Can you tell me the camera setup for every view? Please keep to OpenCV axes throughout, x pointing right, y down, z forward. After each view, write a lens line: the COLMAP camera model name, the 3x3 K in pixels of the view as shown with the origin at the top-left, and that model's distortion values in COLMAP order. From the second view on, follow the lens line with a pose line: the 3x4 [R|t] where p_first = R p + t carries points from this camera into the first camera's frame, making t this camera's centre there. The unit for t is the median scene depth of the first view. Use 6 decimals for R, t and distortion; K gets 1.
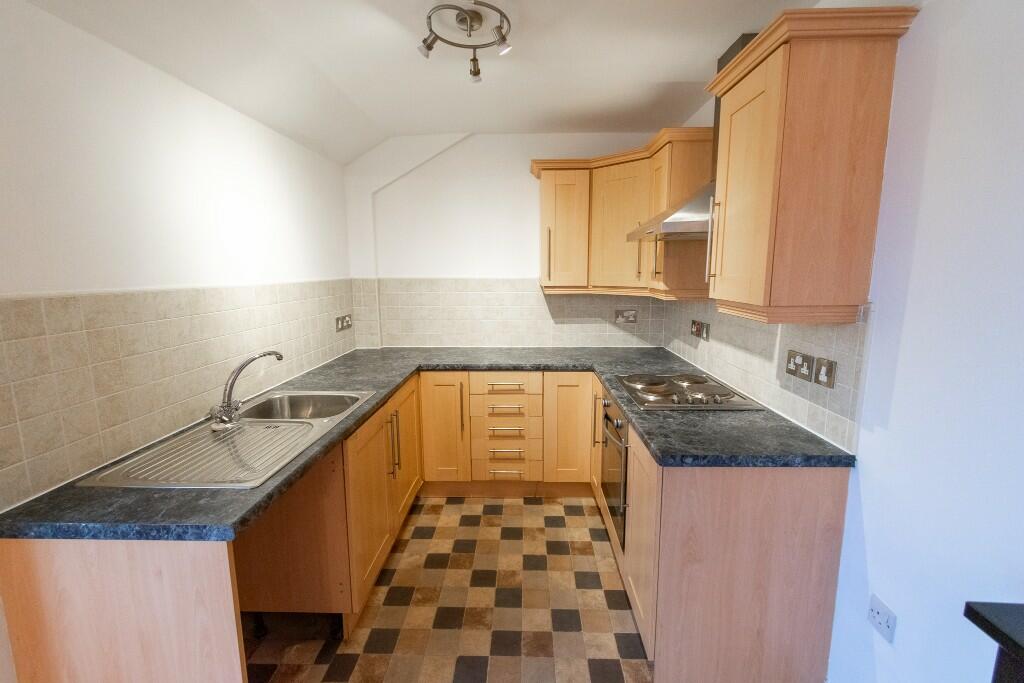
lens RADIAL K [[450.4, 0, 508.9], [0, 450.4, 339.9], [0, 0, 1]] dist [0.001453, -0.000347]
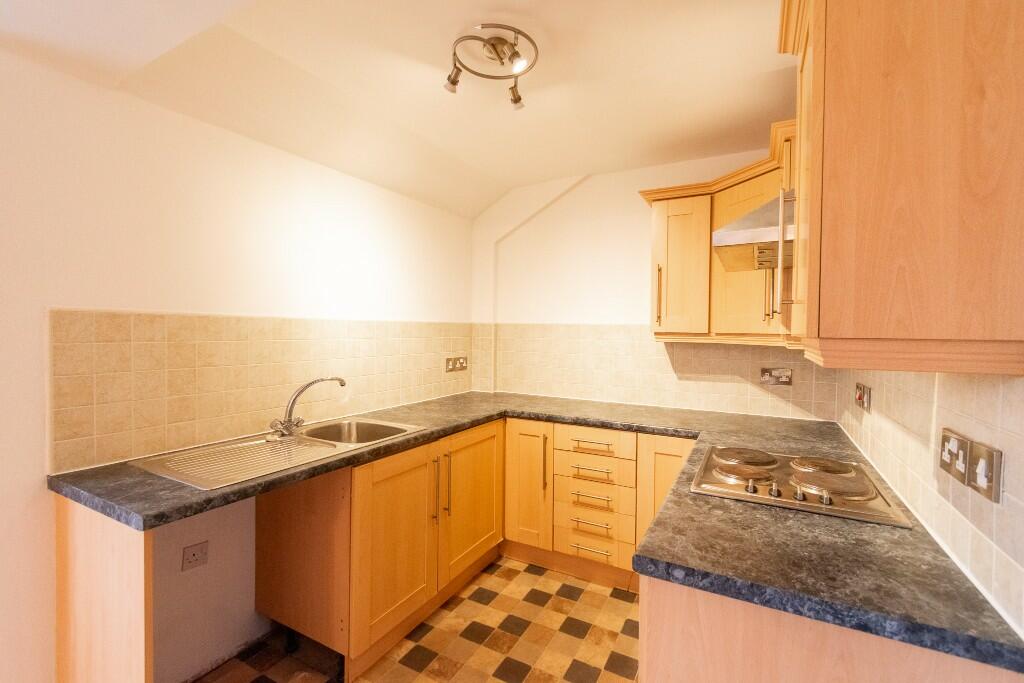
lens RADIAL K [[450.4, 0, 512.5], [0, 450.4, 339.7], [0, 0, 1]] dist [0.001453, -0.000347]
pose [[0.894039, 0.027164, -0.447164, 0.317097], [-0.087150, 0.989636, -0.114127, 0.020877], [0.439429, 0.141005, 0.887141, 0.188312]]
